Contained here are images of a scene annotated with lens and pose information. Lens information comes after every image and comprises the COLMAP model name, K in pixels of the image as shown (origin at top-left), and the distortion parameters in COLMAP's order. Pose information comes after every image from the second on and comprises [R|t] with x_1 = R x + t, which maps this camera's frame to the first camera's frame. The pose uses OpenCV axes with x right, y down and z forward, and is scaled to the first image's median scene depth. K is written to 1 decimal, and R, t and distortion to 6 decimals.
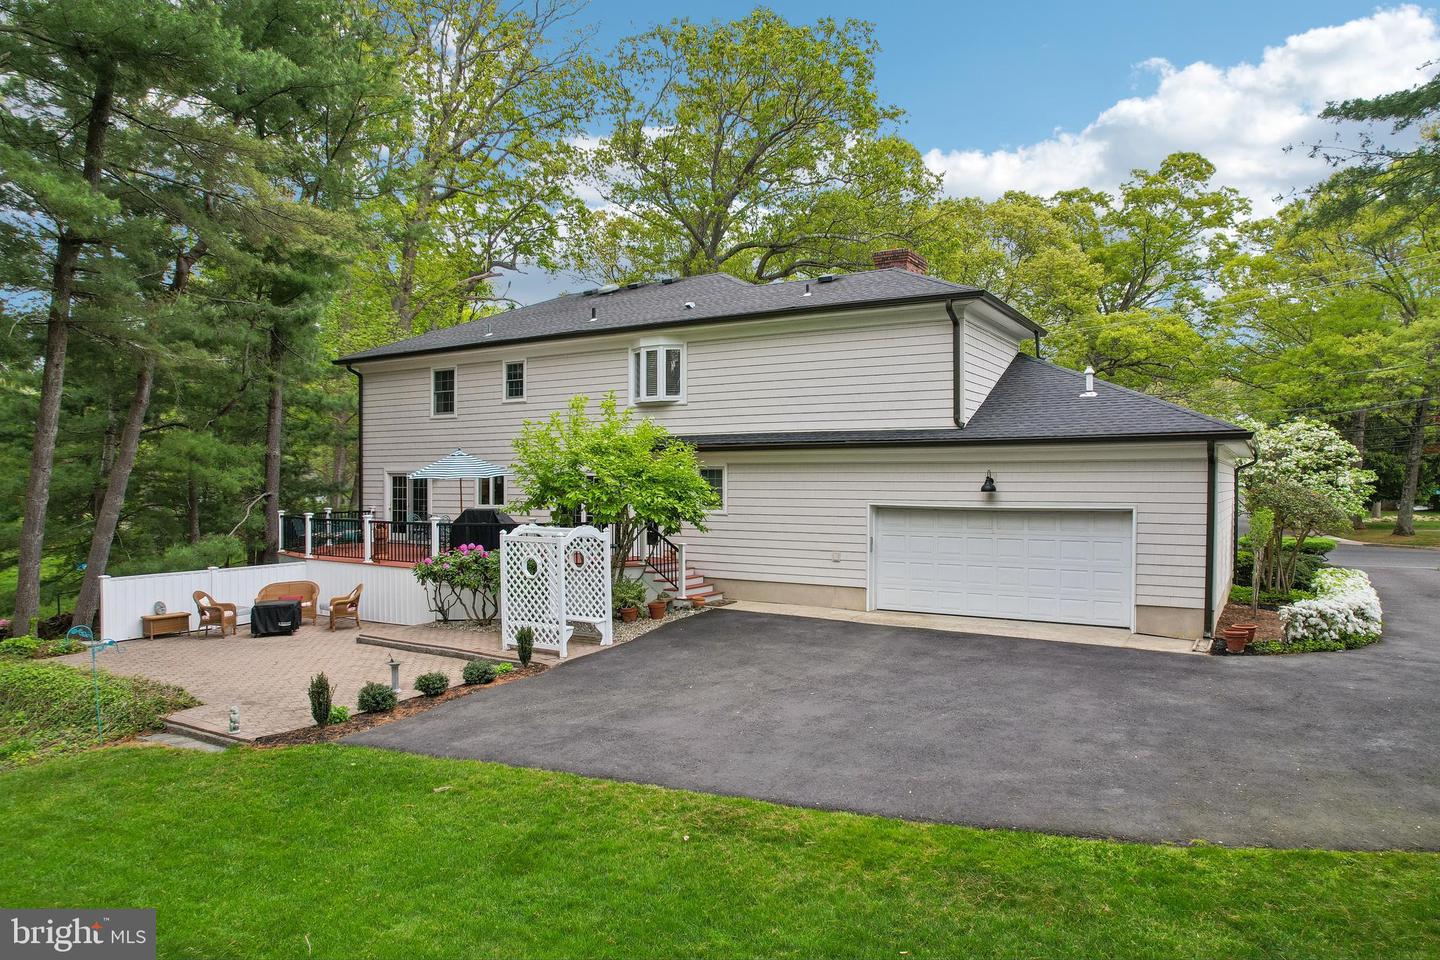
lens RADIAL K [[920.6, 0, 719.3], [0, 920.6, 485.1], [0, 0, 1]] dist [-0.070231, 0.062537]
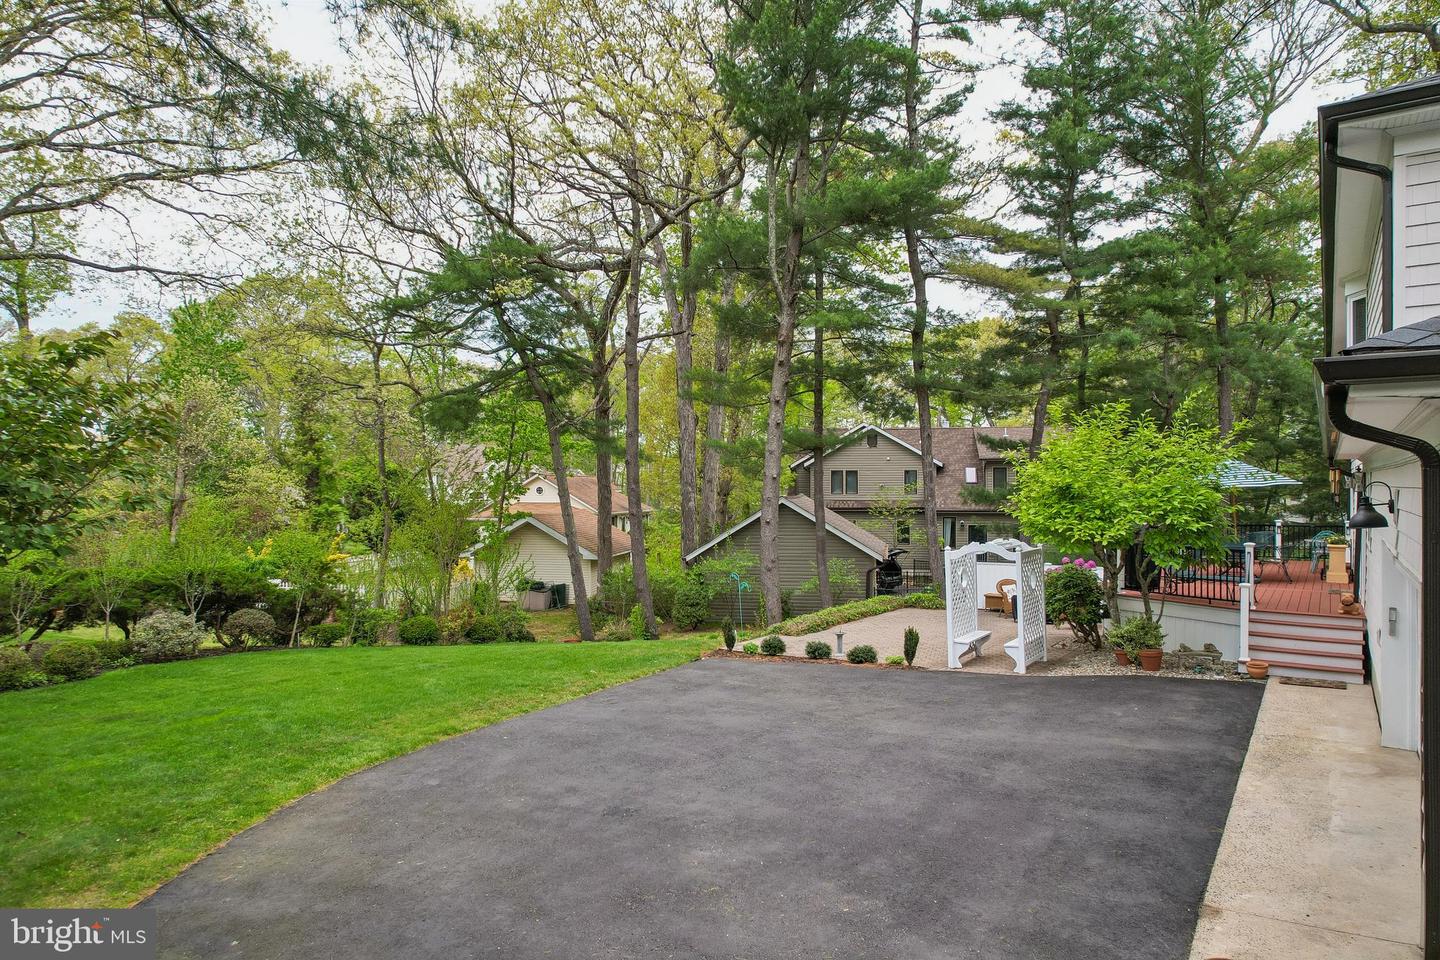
lens RADIAL K [[892.2, 0, 725.0], [0, 892.2, 478.6], [0, 0, 1]] dist [-0.004171, -0.001835]
pose [[-0.040268, -0.008905, -0.999149, 0.727960], [0.004805, 0.999947, -0.009106, -0.017389], [0.999177, -0.005167, -0.040224, 0.661514]]
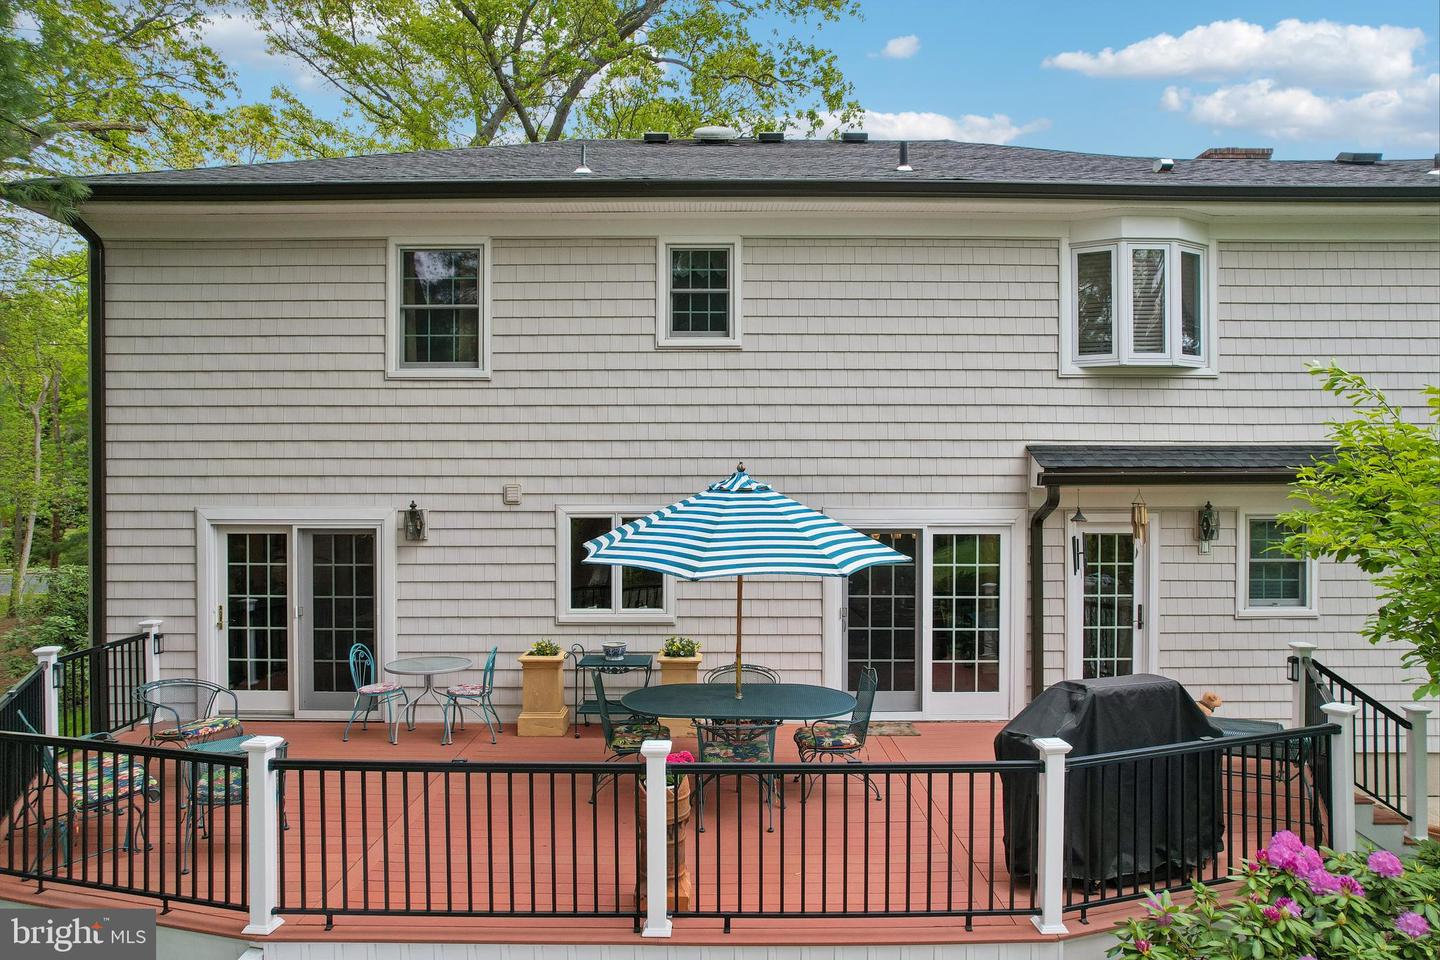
lens RADIAL K [[920.6, 0, 717.1], [0, 920.6, 484.6], [0, 0, 1]] dist [-0.070231, 0.062537]
pose [[0.849590, -0.002361, 0.527438, -0.560848], [0.003179, 0.999995, -0.000644, -0.041078], [-0.527434, 0.002224, 0.849593, 0.873519]]
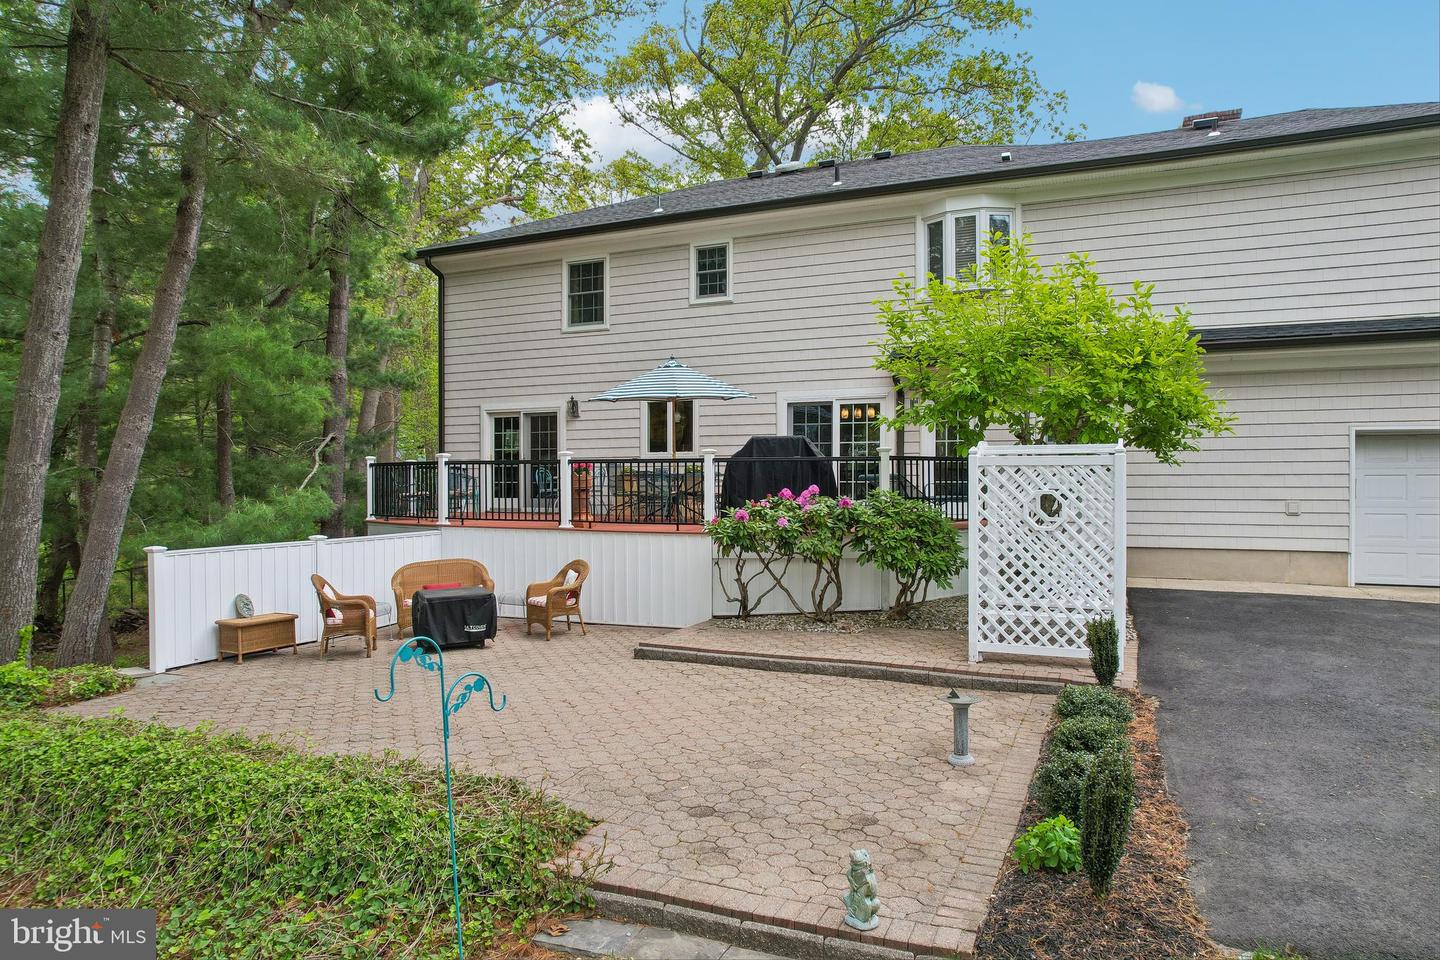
lens RADIAL K [[920.6, 0, 721.3], [0, 920.6, 484.8], [0, 0, 1]] dist [-0.070231, 0.062537]
pose [[0.992169, -0.003298, 0.124855, -0.400327], [0.003337, 0.999994, -0.000110, 0.062723], [-0.124854, 0.000526, 0.992175, 0.408242]]
